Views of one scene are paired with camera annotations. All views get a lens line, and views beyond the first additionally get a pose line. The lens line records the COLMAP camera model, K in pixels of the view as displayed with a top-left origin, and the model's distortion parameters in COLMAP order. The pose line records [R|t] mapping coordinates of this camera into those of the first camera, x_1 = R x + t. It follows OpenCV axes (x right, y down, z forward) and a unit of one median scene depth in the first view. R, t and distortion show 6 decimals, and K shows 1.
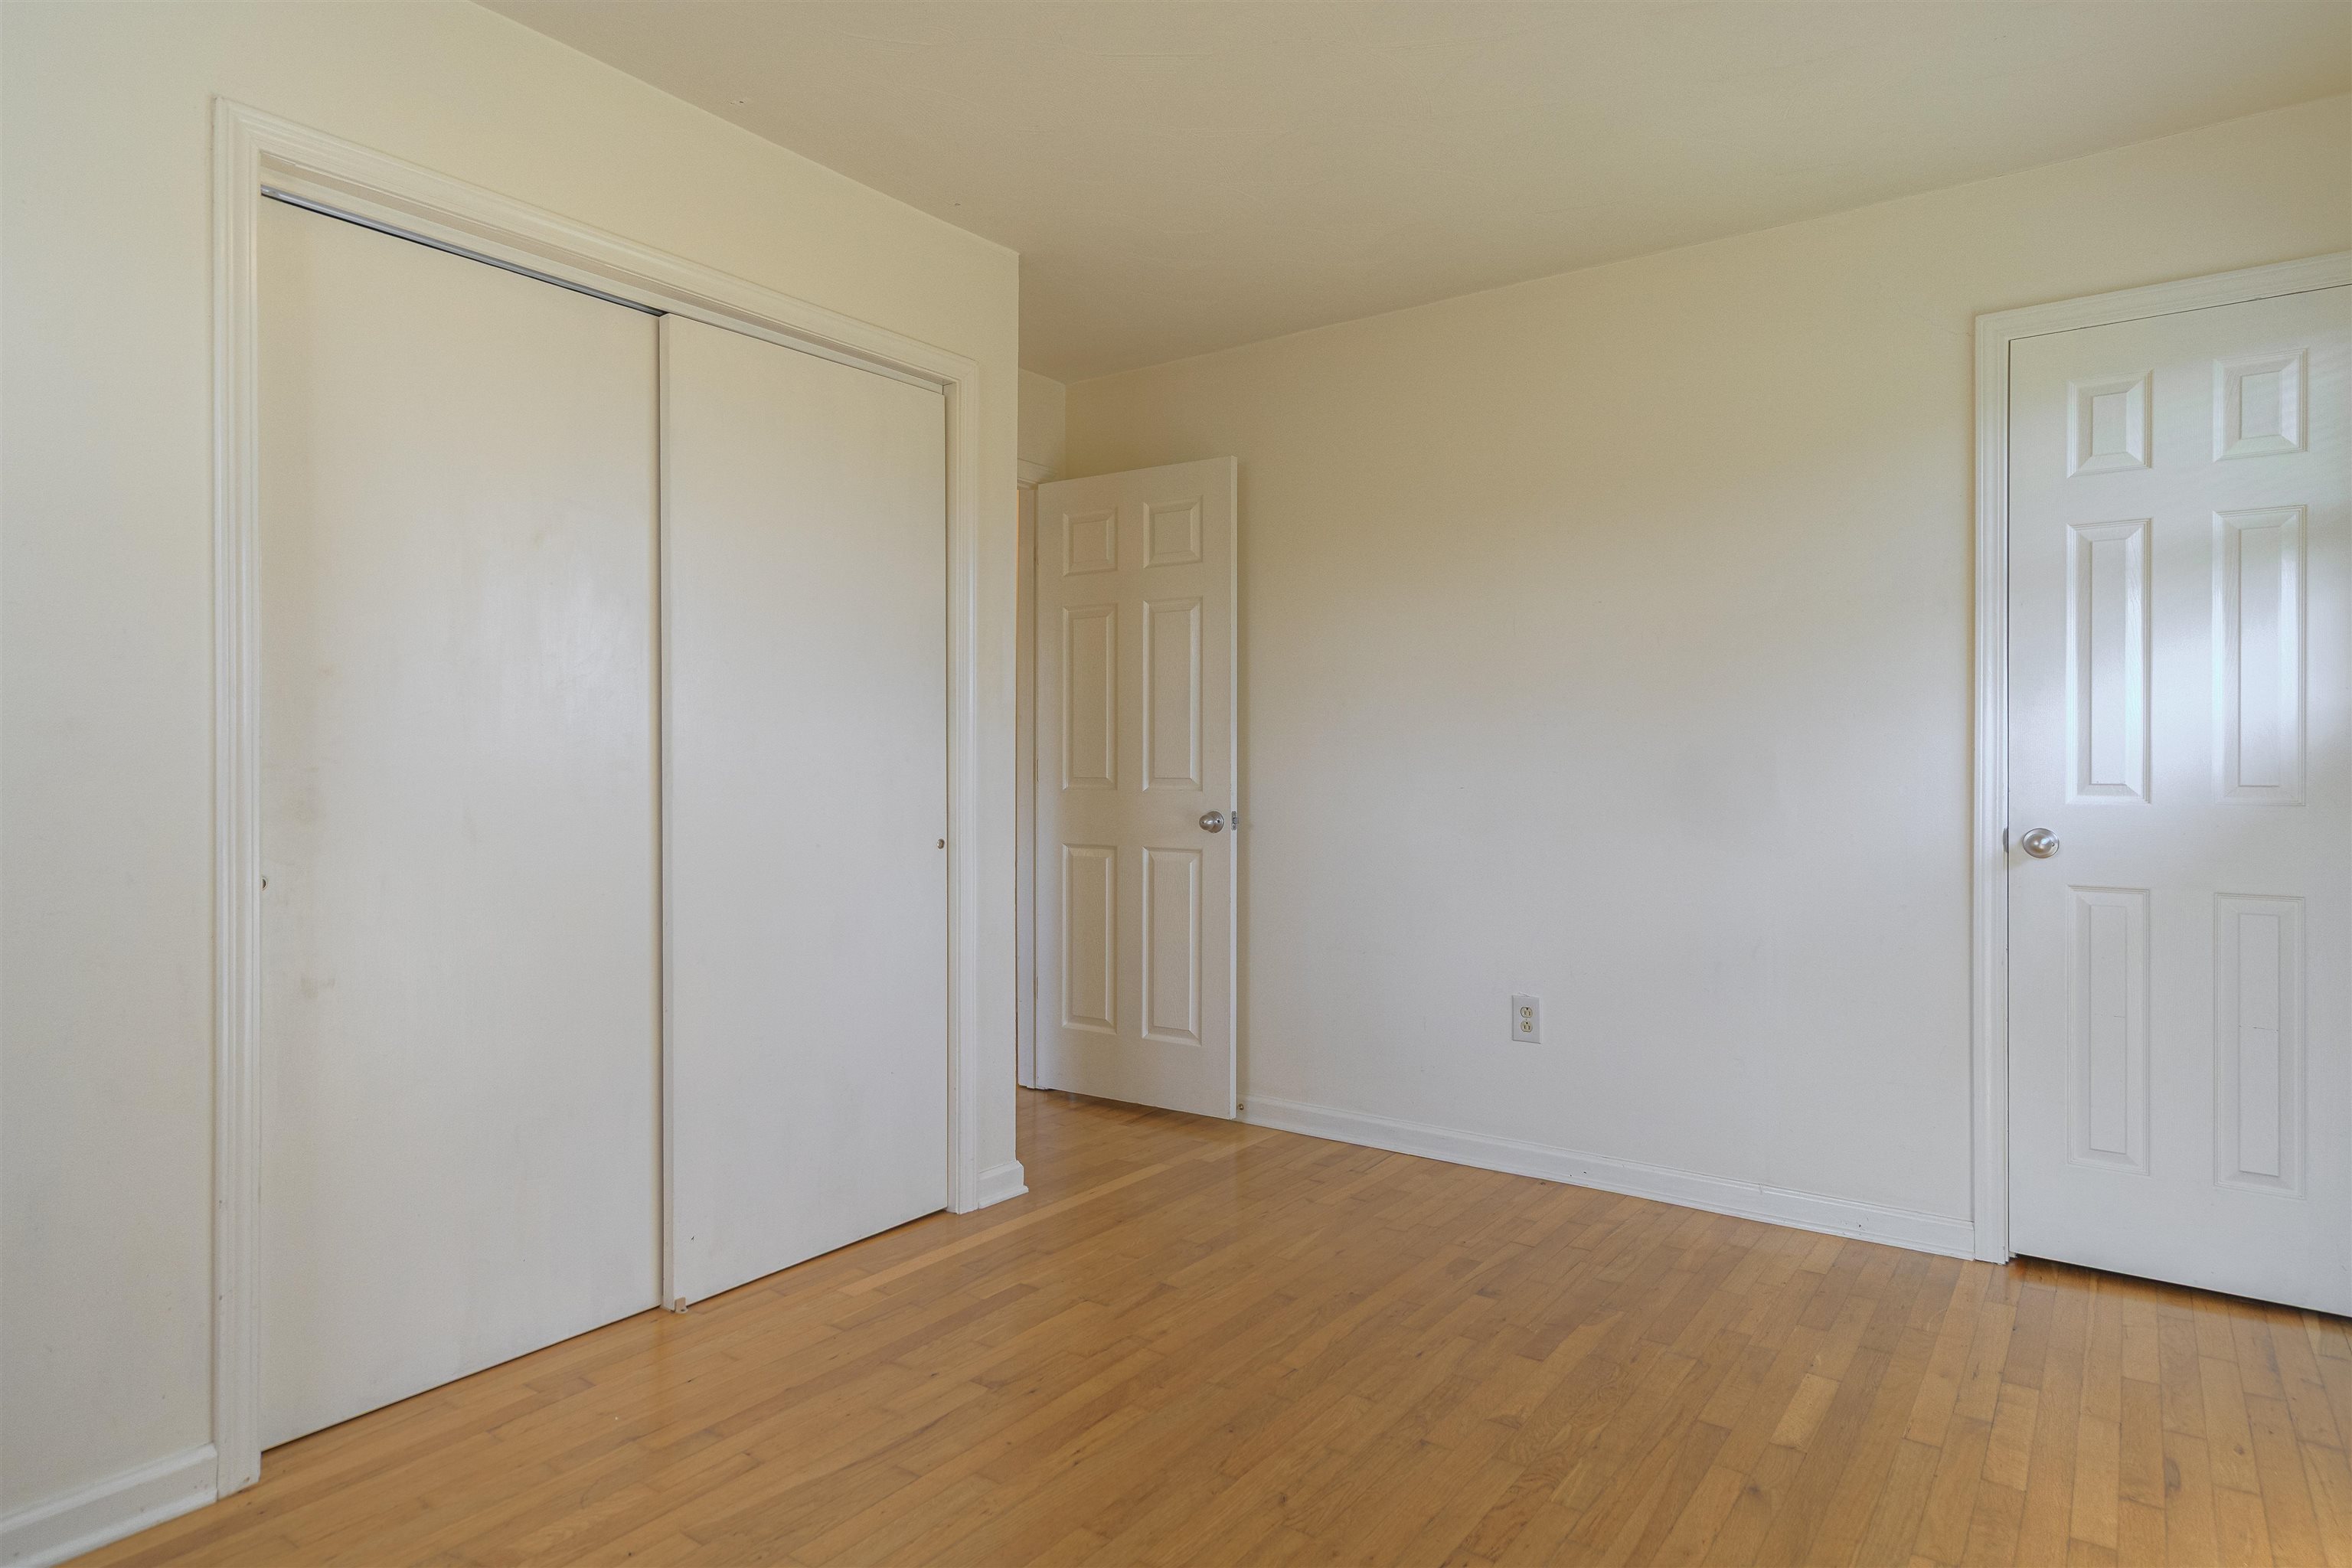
lens RADIAL K [[1294.2, 0, 1169.2], [0, 1294.2, 760.4], [0, 0, 1]] dist [0.011598, -0.000491]
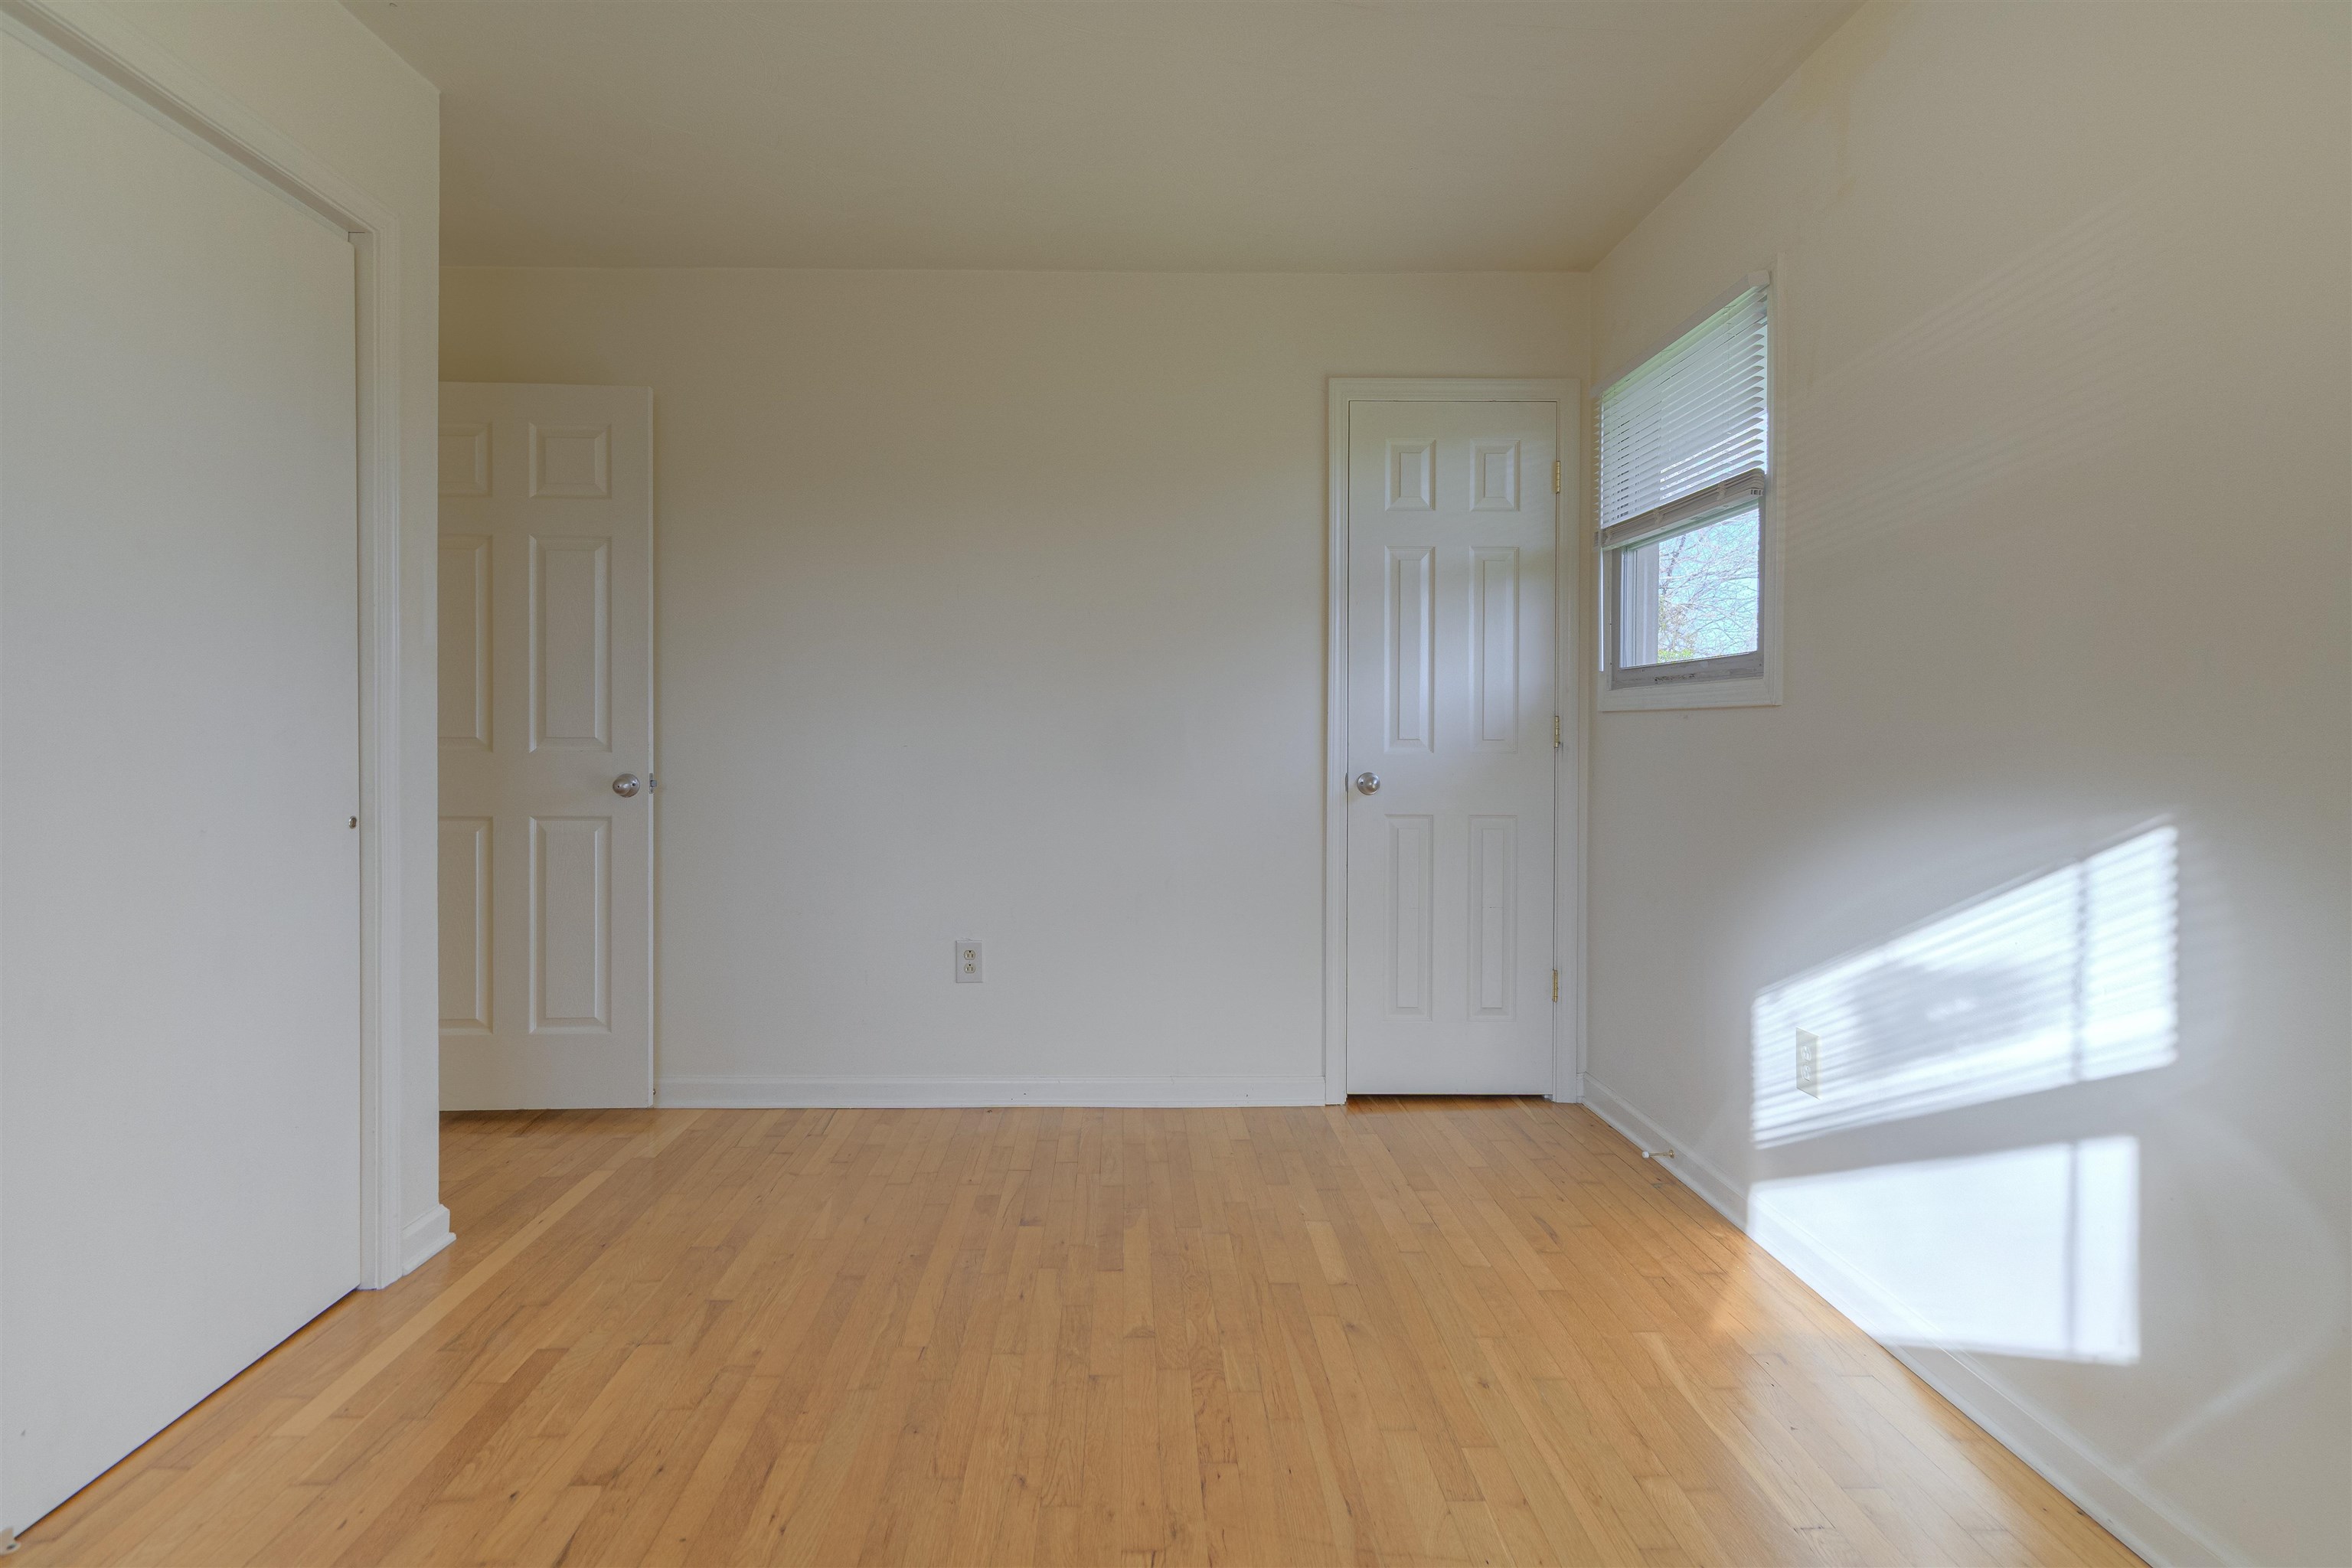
lens RADIAL K [[1191.8, 0, 1096.4], [0, 1191.8, 735.8], [0, 0, 1]] dist [0.002966, 0.003591]
pose [[0.807289, -0.001840, 0.590153, -0.276892], [-0.004312, 0.999950, 0.009017, 0.005077], [-0.590140, -0.009824, 0.807241, 0.182469]]
